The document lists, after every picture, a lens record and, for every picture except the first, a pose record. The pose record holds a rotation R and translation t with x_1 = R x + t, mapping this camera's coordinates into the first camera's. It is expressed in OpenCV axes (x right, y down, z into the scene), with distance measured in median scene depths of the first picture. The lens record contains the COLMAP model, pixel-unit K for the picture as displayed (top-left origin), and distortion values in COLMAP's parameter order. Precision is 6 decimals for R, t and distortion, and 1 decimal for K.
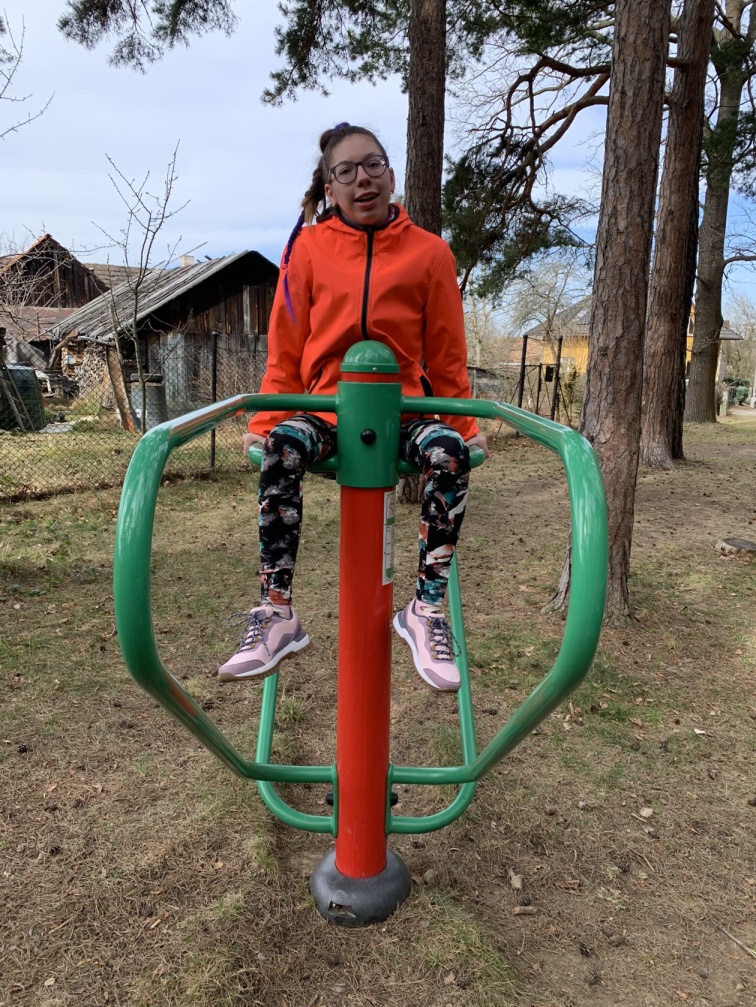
lens RADIAL K [[745.8, 0, 378.0], [0, 745.8, 503.5], [0, 0, 1]] dist [0.005967, 0.002541]
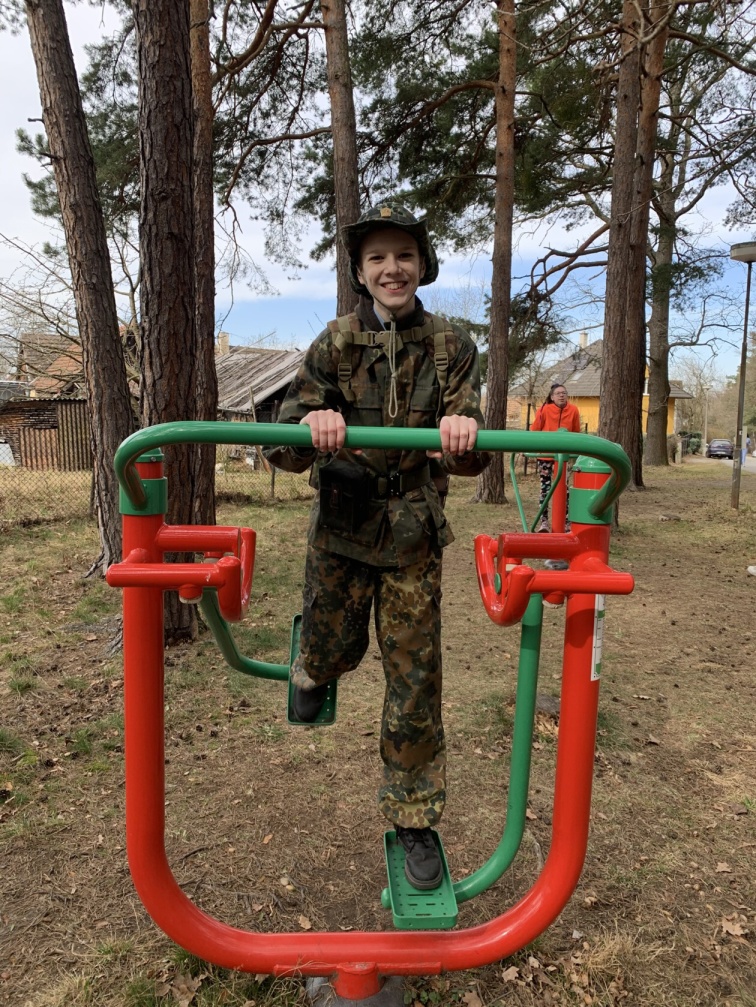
lens RADIAL K [[750.4, 0, 378.0], [0, 750.4, 503.5], [0, 0, 1]] dist [-0.001252, -0.004046]
pose [[0.999072, -0.014212, 0.040665, -0.177979], [0.017178, 0.997144, -0.073551, 0.073803], [-0.039504, 0.074181, 0.996462, -0.458391]]
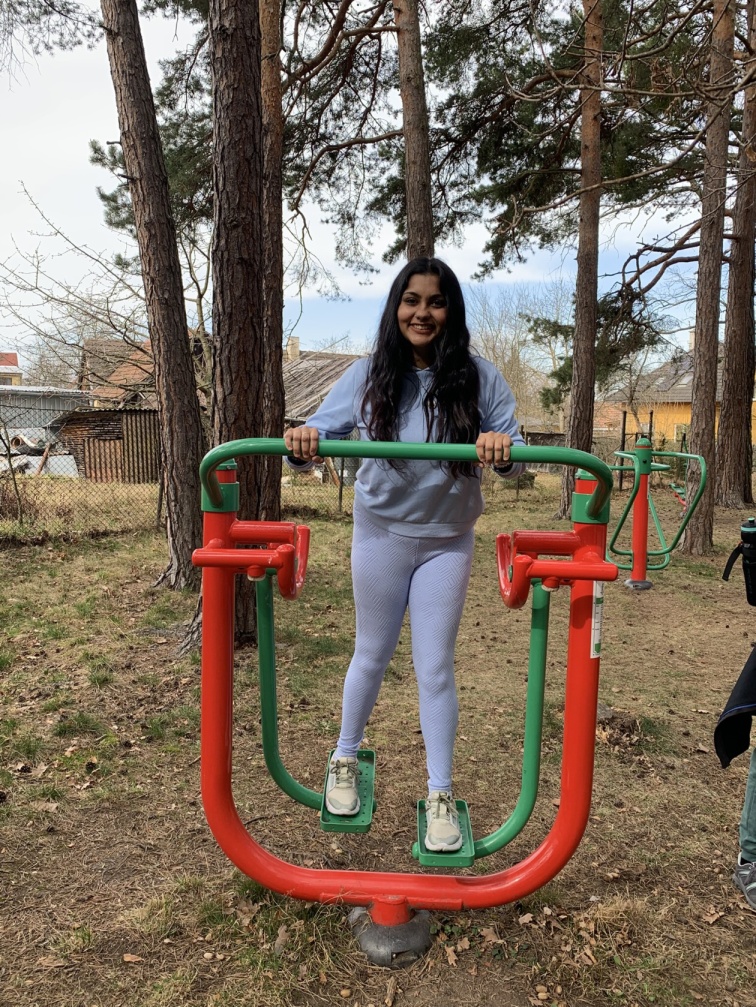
lens RADIAL K [[830.4, 0, 378.0], [0, 830.4, 503.5], [0, 0, 1]] dist [0.034492, -0.089241]
pose [[0.998256, -0.006206, -0.058701, -0.168392], [0.000512, 0.995329, -0.096537, 0.081172], [0.059026, 0.096338, 0.993597, -0.504704]]
